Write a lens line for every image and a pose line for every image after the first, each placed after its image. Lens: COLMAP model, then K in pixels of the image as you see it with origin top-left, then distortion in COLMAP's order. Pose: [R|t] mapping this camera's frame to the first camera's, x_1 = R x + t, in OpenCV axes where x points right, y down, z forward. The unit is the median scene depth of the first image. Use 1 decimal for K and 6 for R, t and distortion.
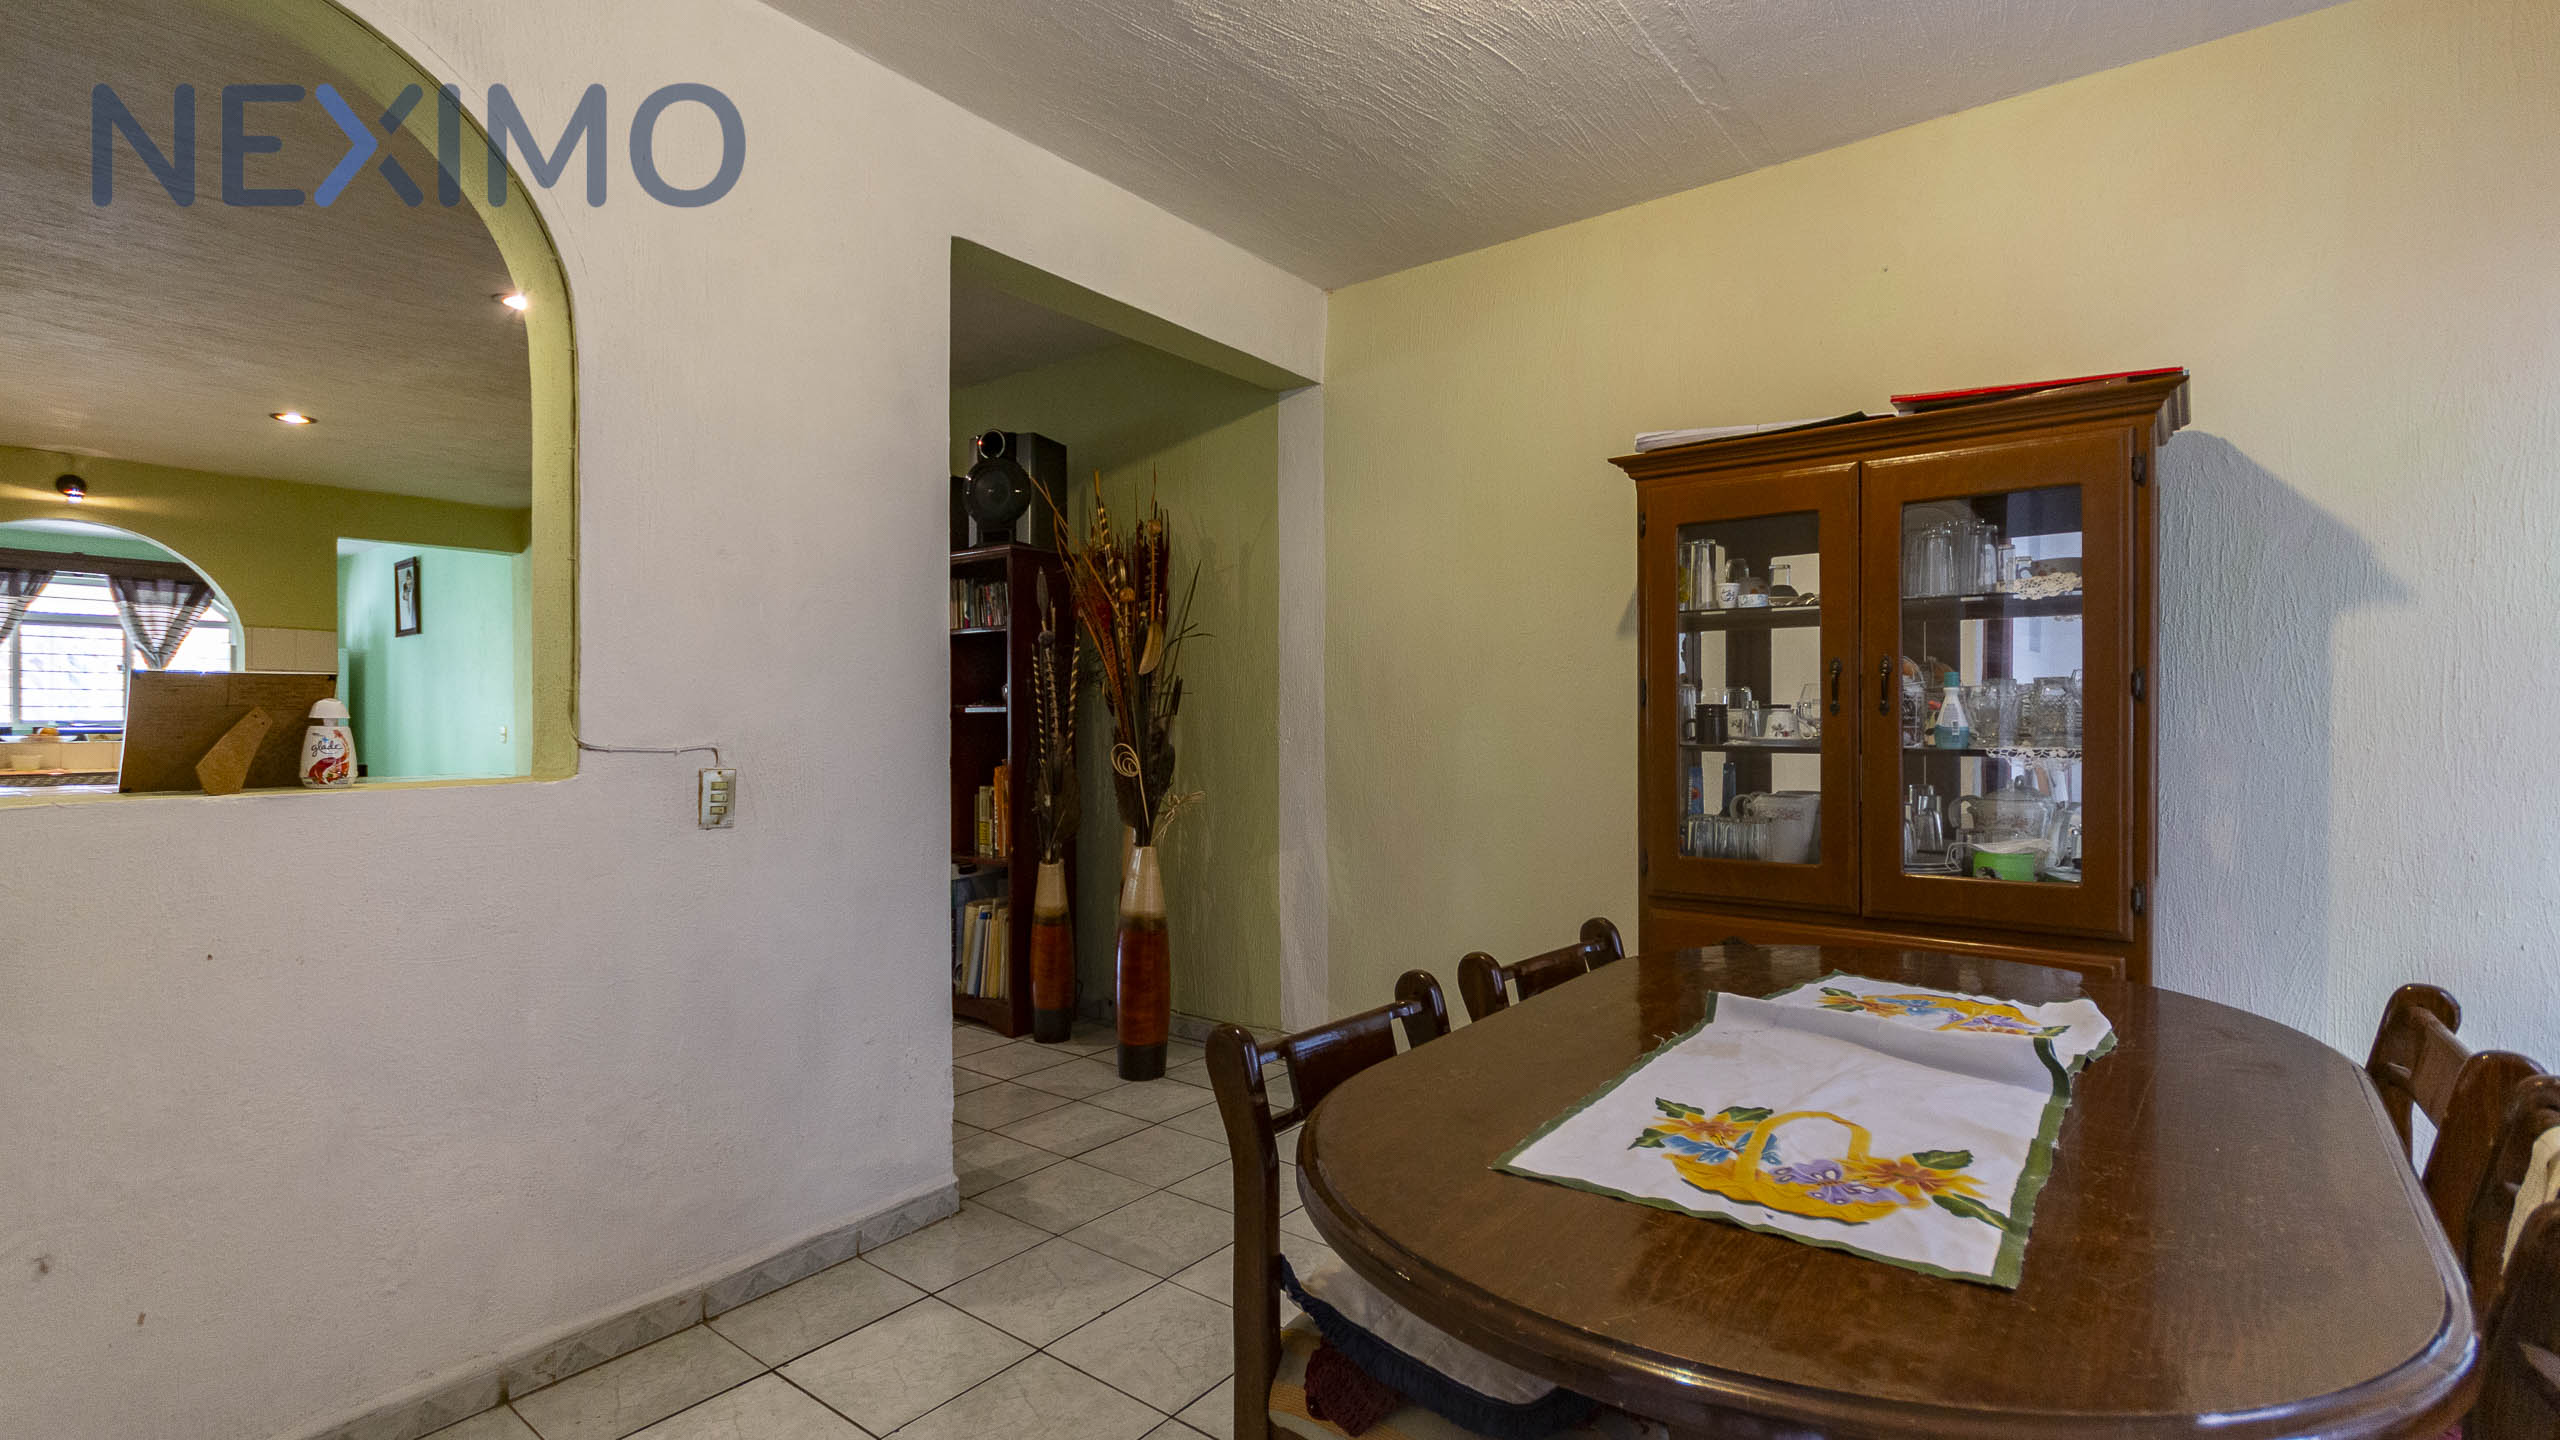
lens RADIAL K [[1166.2, 0, 1273.7], [0, 1166.2, 739.6], [0, 0, 1]] dist [-0.000764, 0.000169]
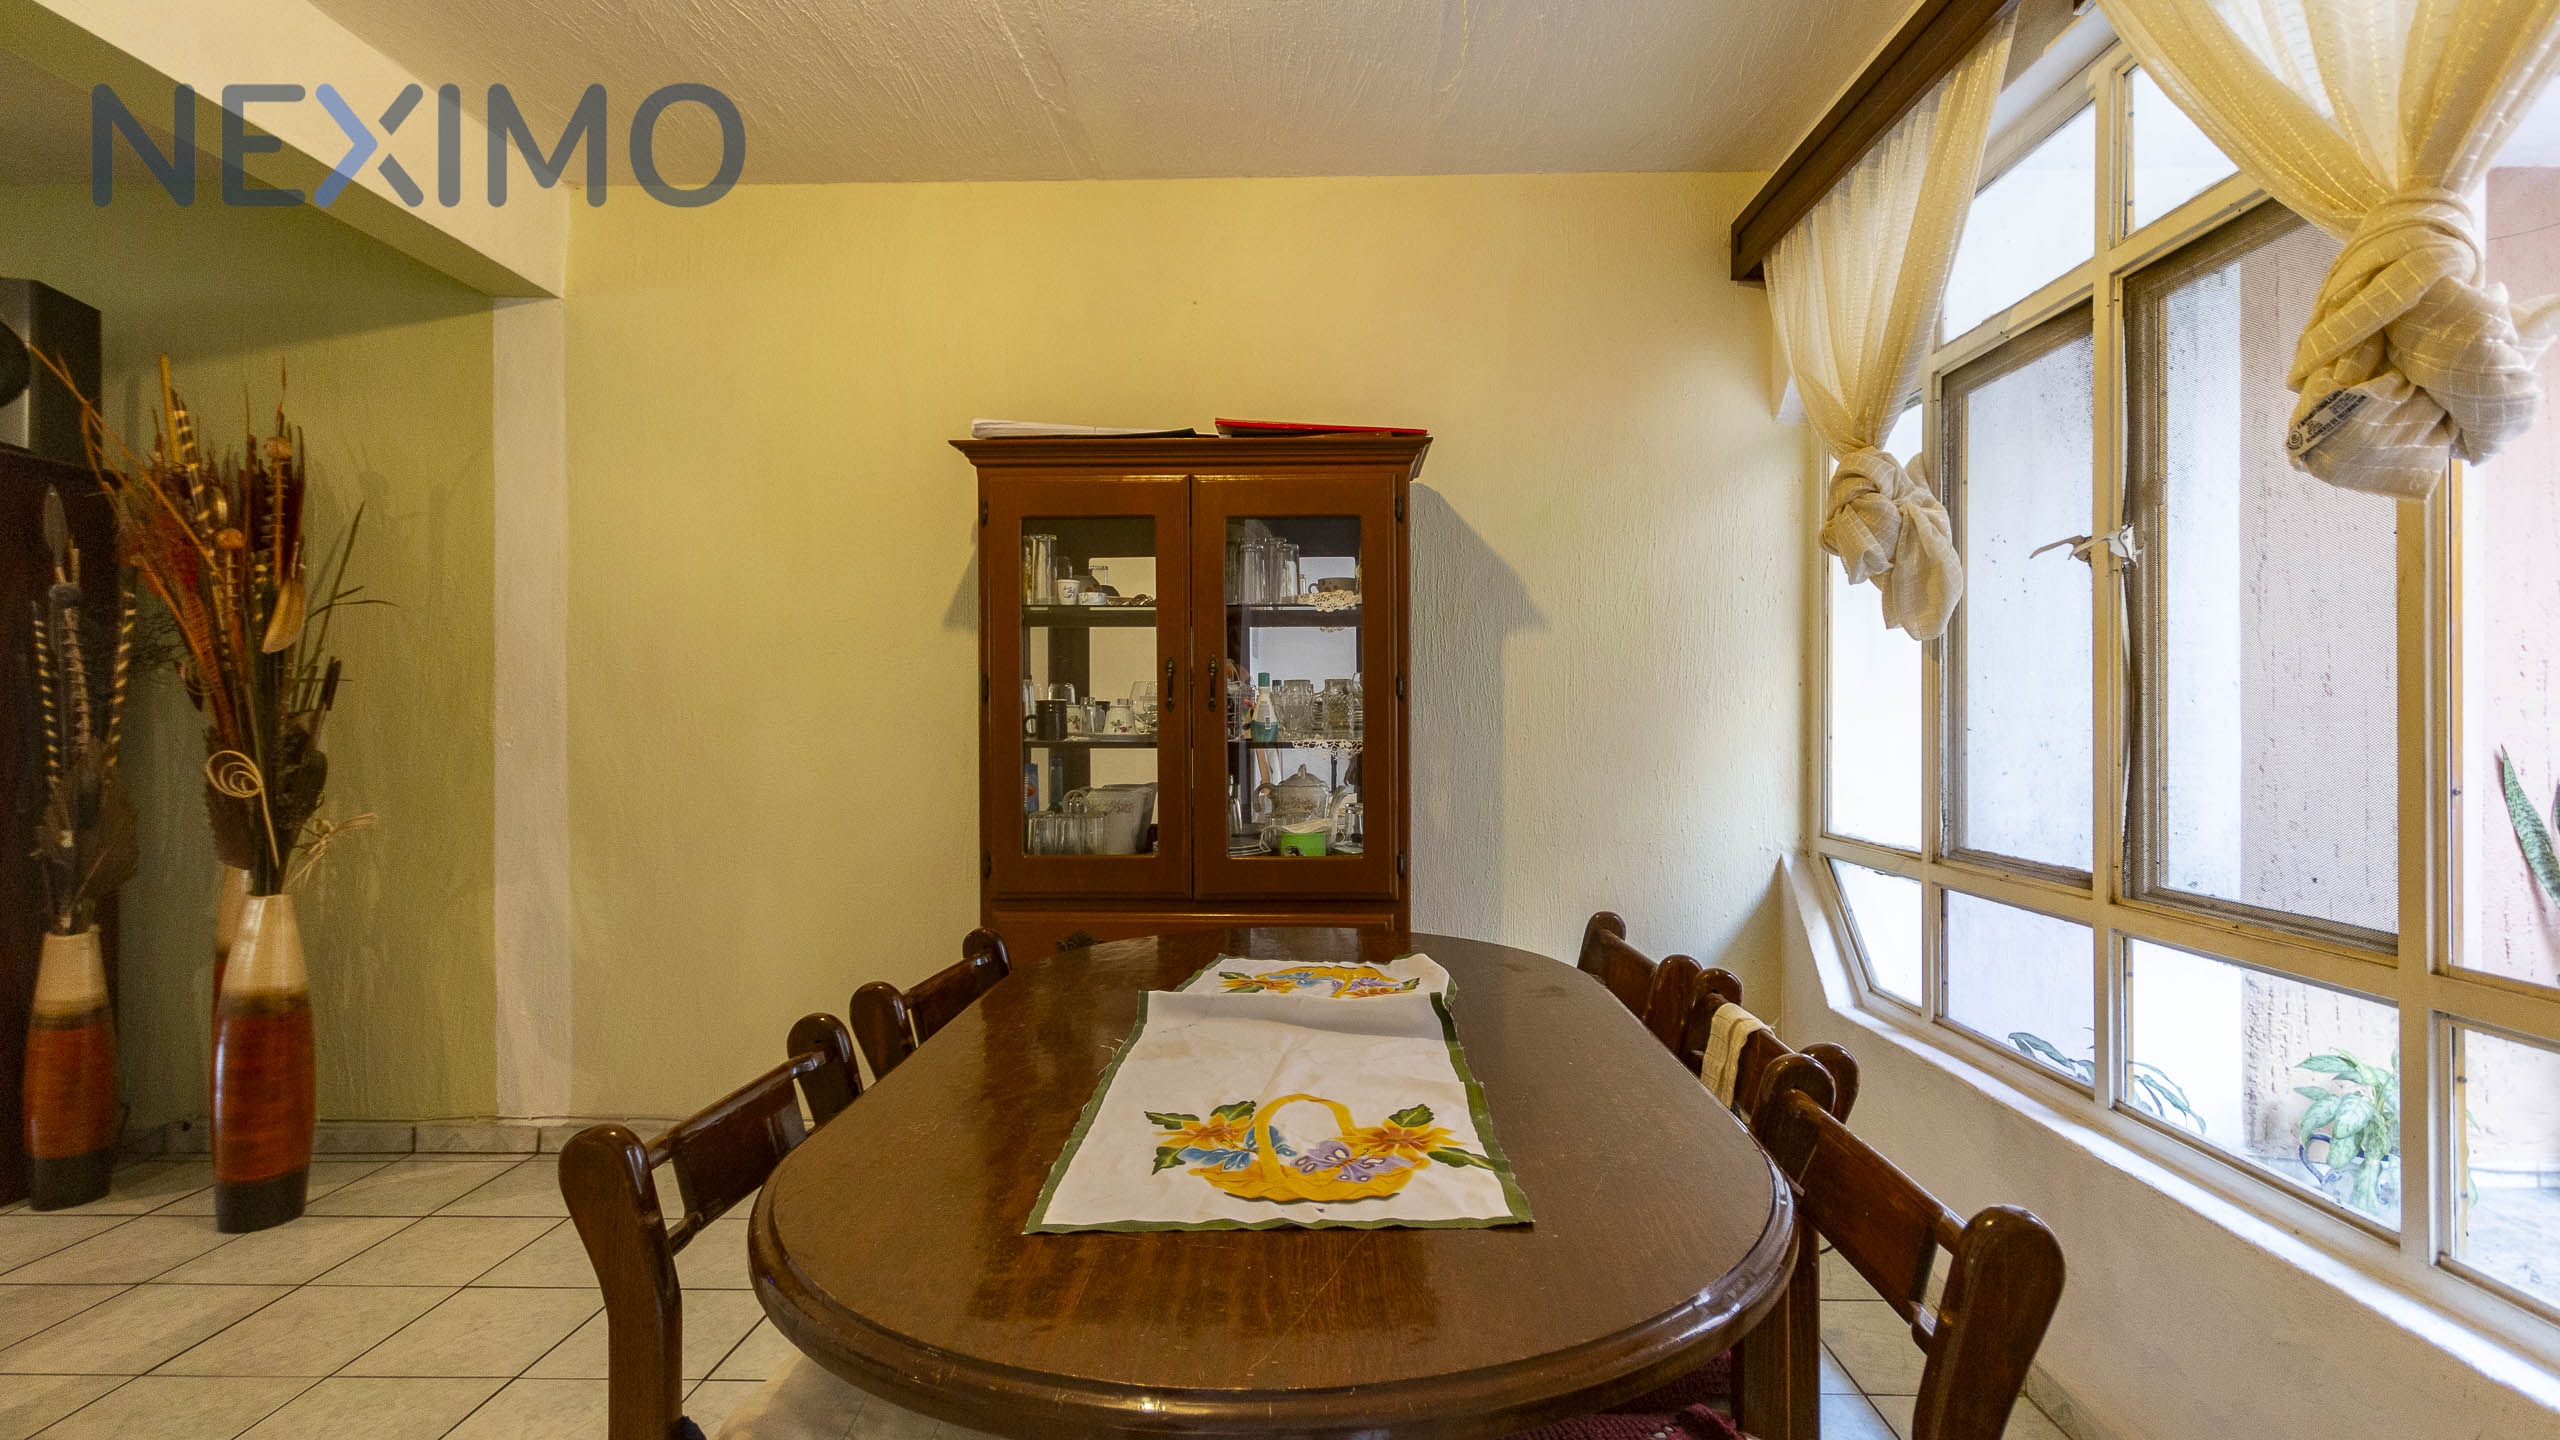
lens RADIAL K [[1190.7, 0, 1288.0], [0, 1190.7, 716.3], [0, 0, 1]] dist [0.001154, 0.000383]
pose [[0.798200, -0.000896, 0.602391, -0.075392], [0.011000, 0.999854, -0.013088, -0.001193], [-0.602292, 0.017073, 0.798094, 0.066989]]
